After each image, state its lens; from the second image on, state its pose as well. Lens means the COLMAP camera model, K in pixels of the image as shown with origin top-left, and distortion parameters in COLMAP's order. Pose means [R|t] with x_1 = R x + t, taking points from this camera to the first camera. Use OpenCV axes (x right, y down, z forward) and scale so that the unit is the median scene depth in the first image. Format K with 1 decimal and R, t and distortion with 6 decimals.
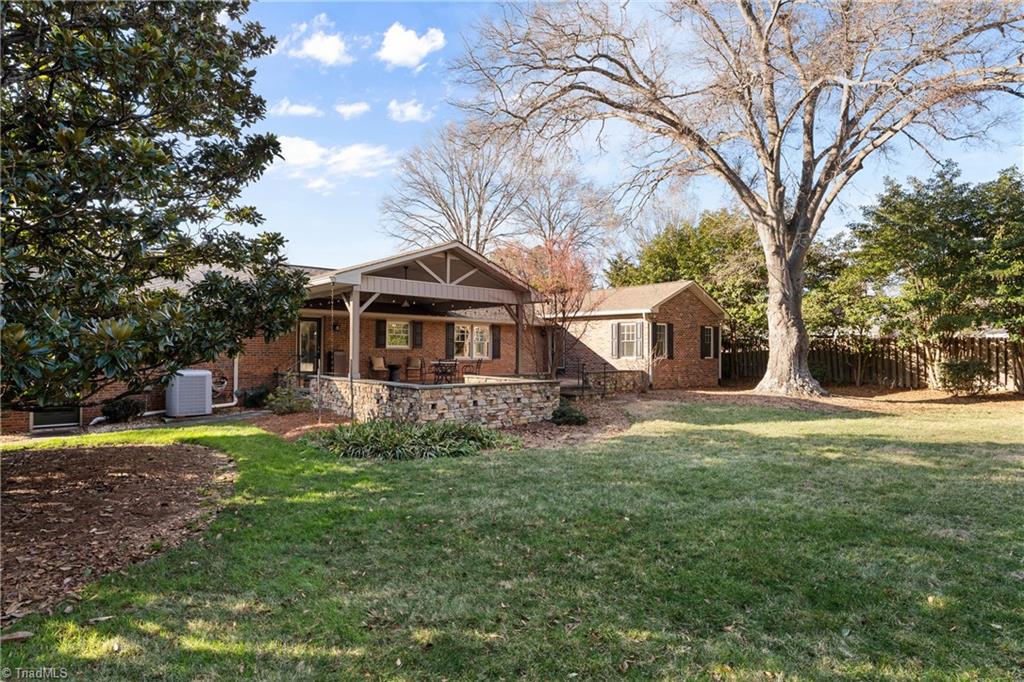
lens RADIAL K [[535.8, 0, 512.0], [0, 535.8, 341.0], [0, 0, 1]] dist [-0.045305, 0.000060]
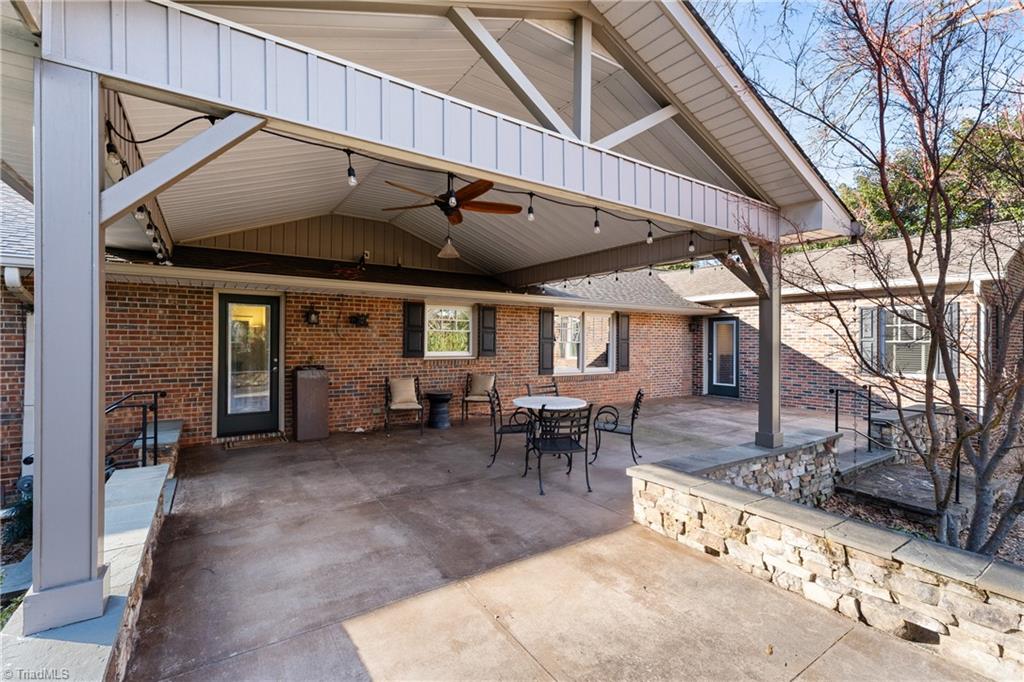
lens RADIAL K [[454.0, 0, 512.0], [0, 454.0, 341.0], [0, 0, 1]] dist [-0.000930, -0.000006]
pose [[0.990306, -0.000891, -0.138903, -0.097979], [0.003241, 0.999855, 0.016697, -0.009862], [0.138868, -0.016985, 0.990165, 0.610495]]
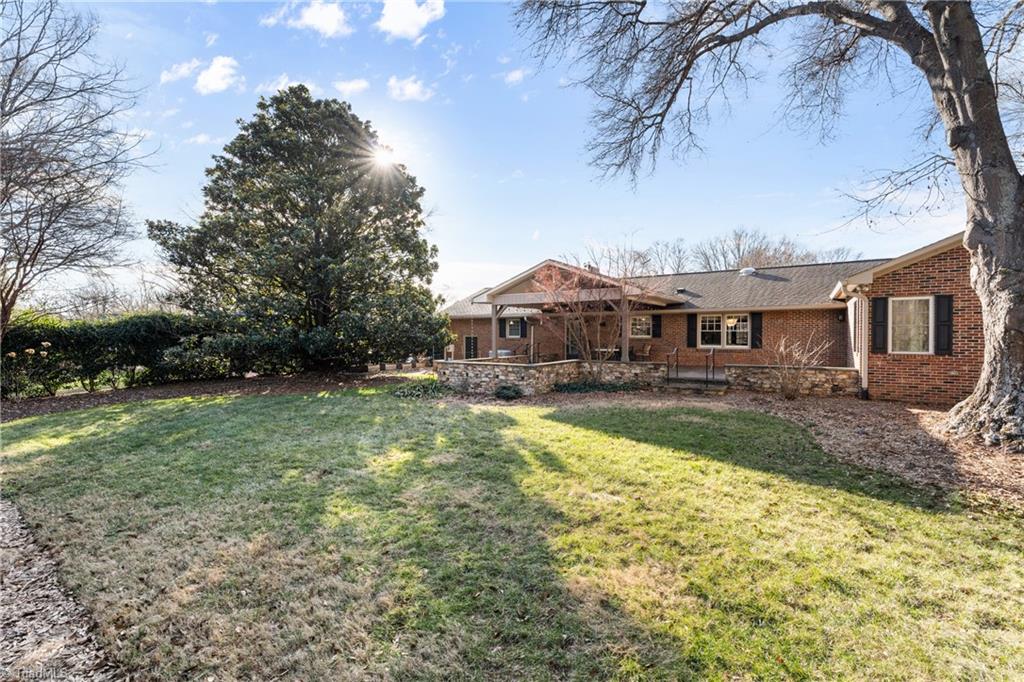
lens RADIAL K [[454.0, 0, 512.0], [0, 454.0, 341.0], [0, 0, 1]] dist [-0.000930, -0.000006]
pose [[0.262073, 0.005489, -0.965033, 0.764320], [0.022237, 0.999684, 0.011725, 0.002071], [0.964792, -0.024533, 0.261868, 0.468628]]
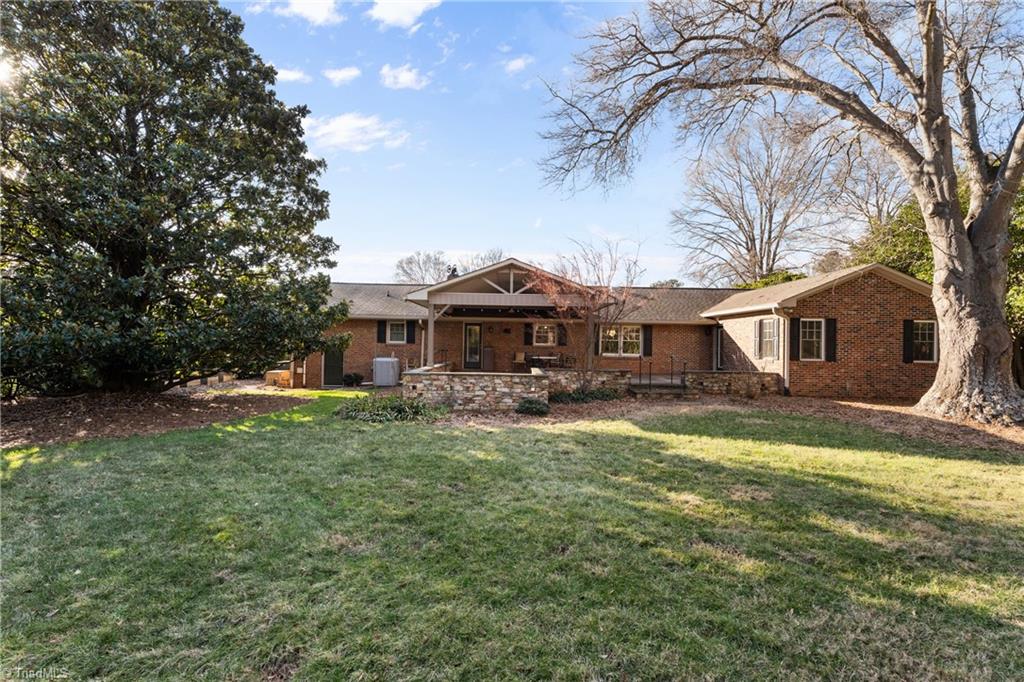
lens RADIAL K [[454.0, 0, 512.0], [0, 454.0, 341.0], [0, 0, 1]] dist [-0.000930, -0.000006]
pose [[0.747055, 0.000977, -0.664762, 0.459284], [0.000634, 0.999997, 0.002182, 0.000575], [0.664762, -0.002052, 0.747052, 0.170066]]
